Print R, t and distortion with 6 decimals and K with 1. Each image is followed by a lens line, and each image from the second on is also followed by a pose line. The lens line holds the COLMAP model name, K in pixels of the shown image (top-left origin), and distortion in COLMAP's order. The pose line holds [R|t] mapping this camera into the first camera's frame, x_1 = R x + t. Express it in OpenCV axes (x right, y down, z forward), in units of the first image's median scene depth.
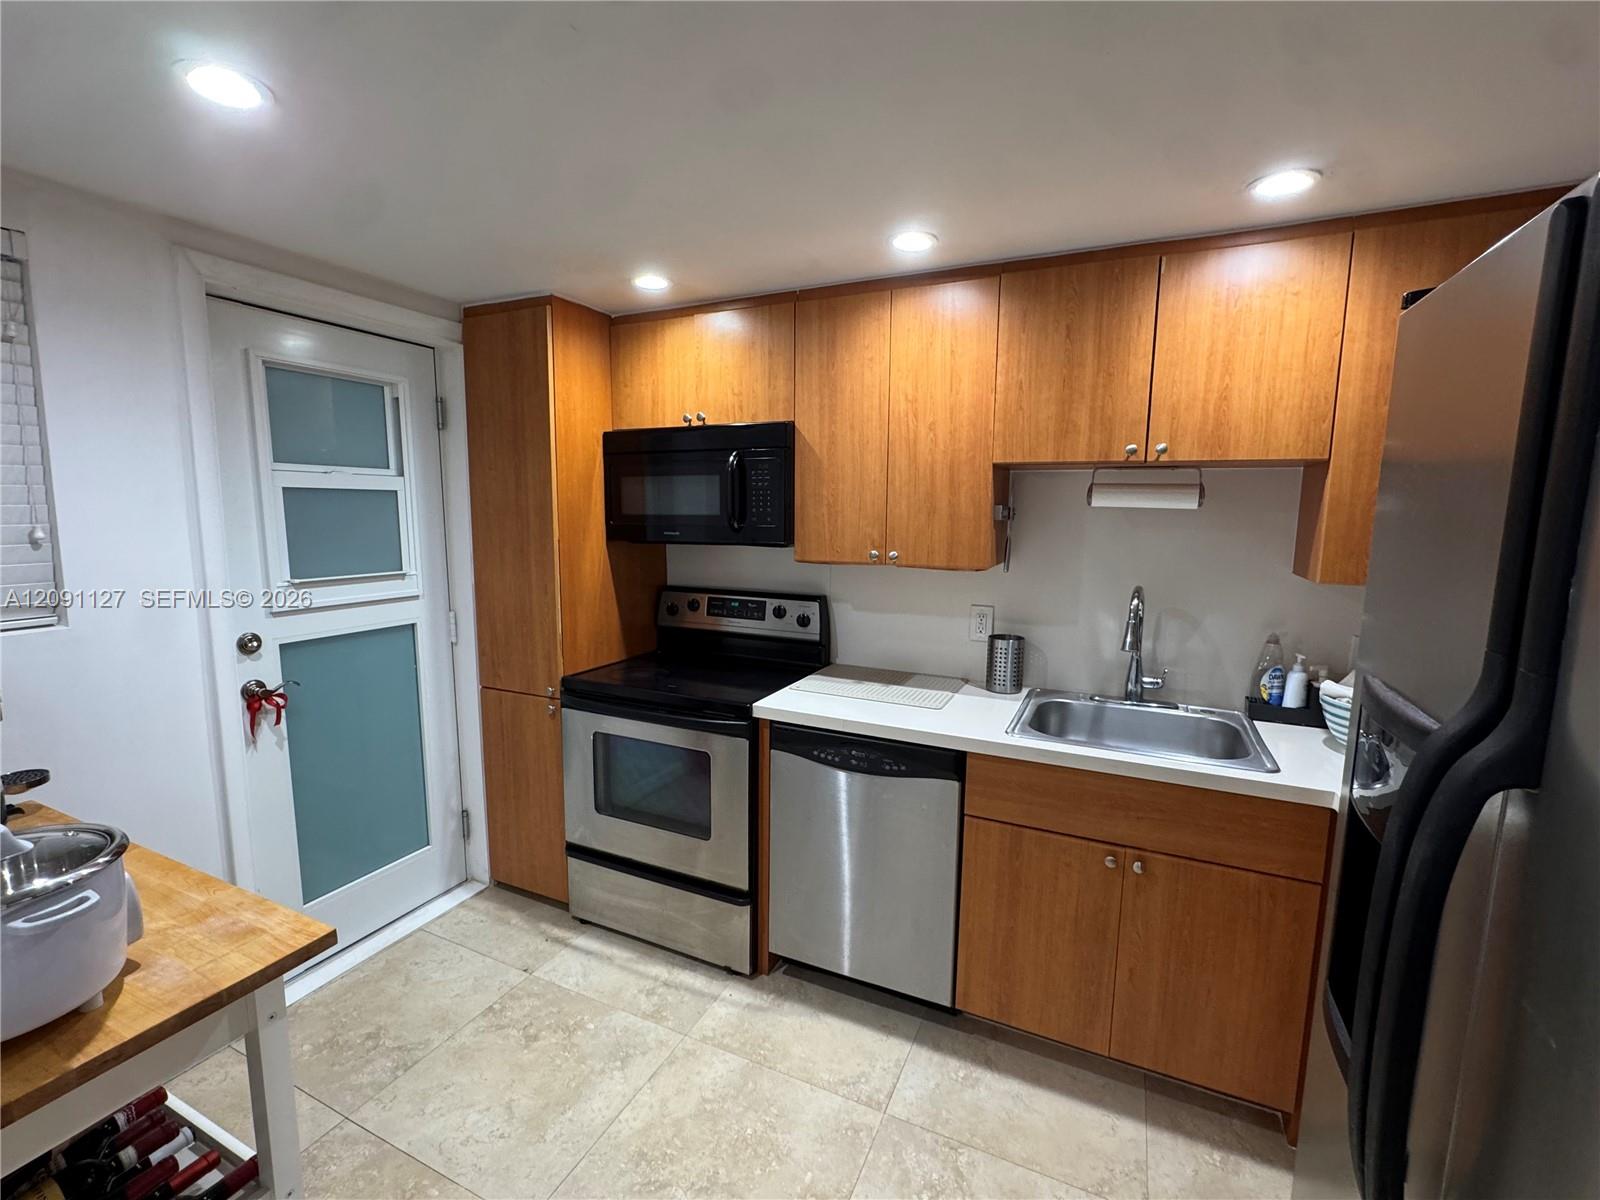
lens RADIAL K [[702.3, 0, 800.0], [0, 702.3, 600.0], [0, 0, 1]] dist [-0.001796, -0.000088]
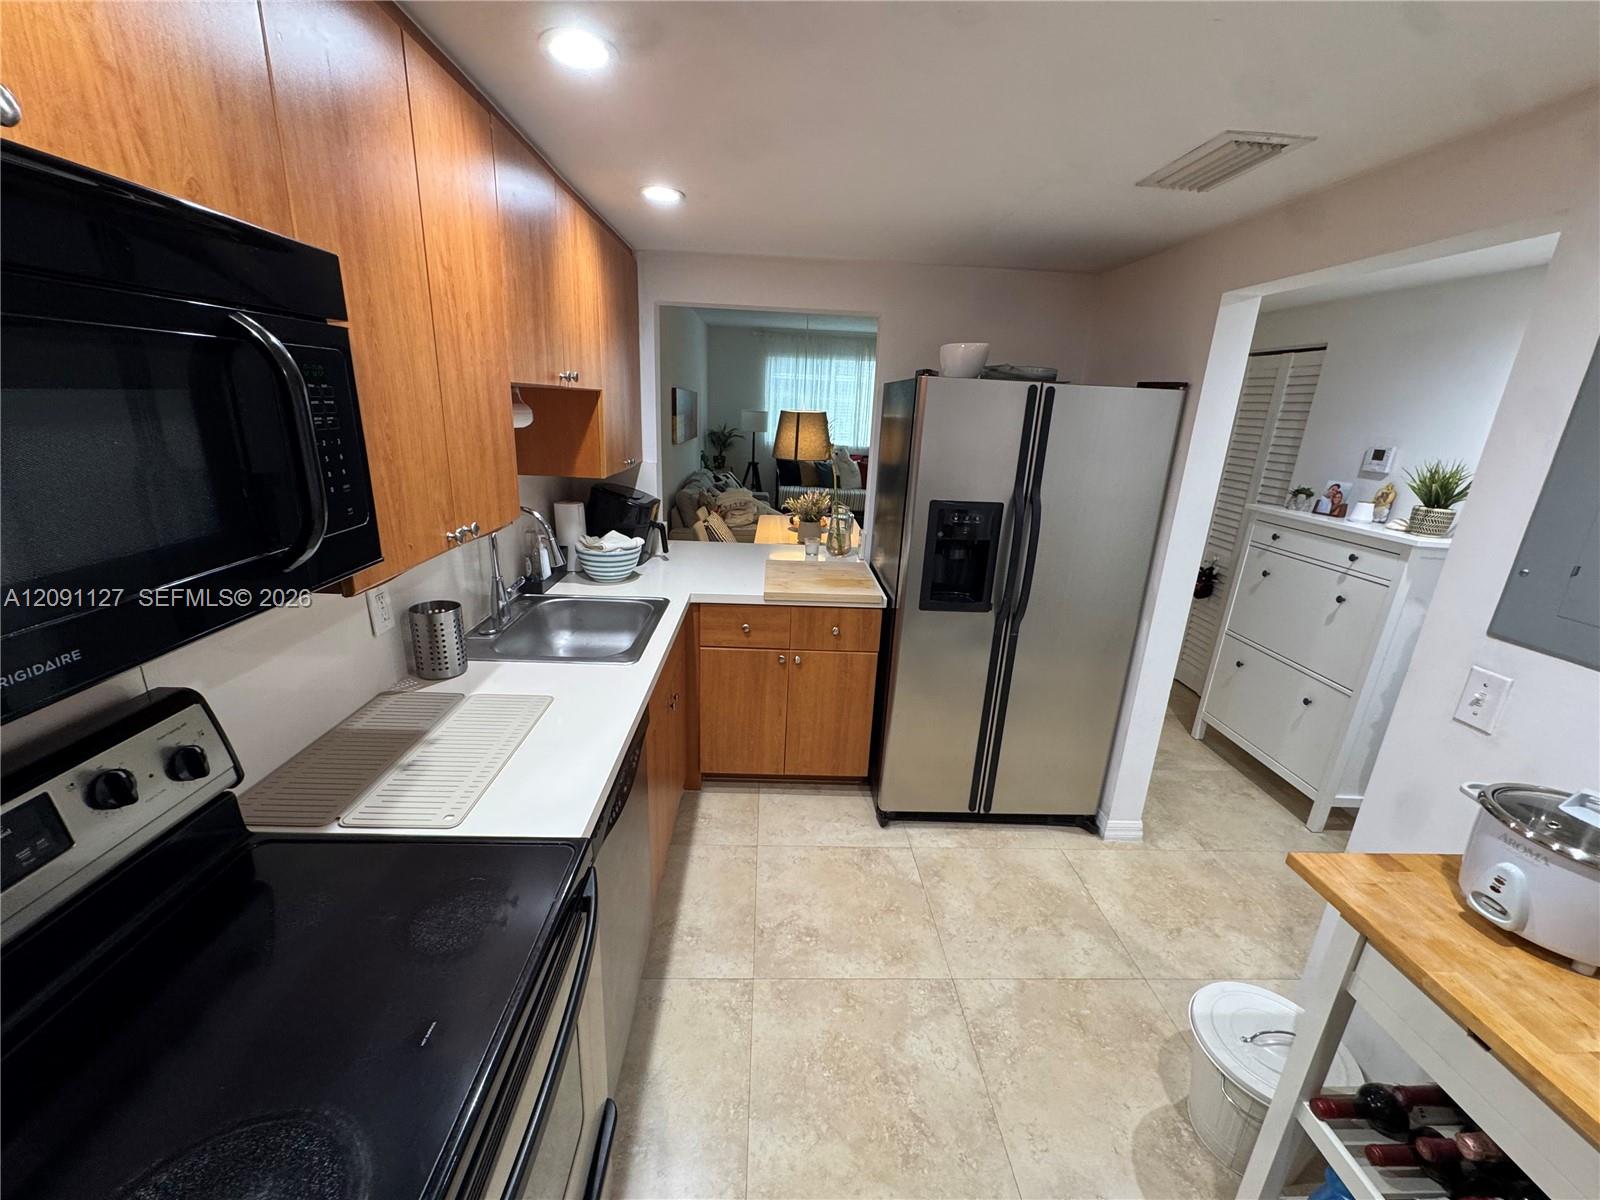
lens RADIAL K [[640.8, 0, 800.0], [0, 640.8, 600.0], [0, 0, 1]] dist [0.002192, 0.000180]
pose [[-0.457337, -0.292633, 0.839767, -0.604458], [0.068955, 0.929796, 0.361558, -0.228694], [-0.886616, 0.223260, -0.405051, 1.176903]]
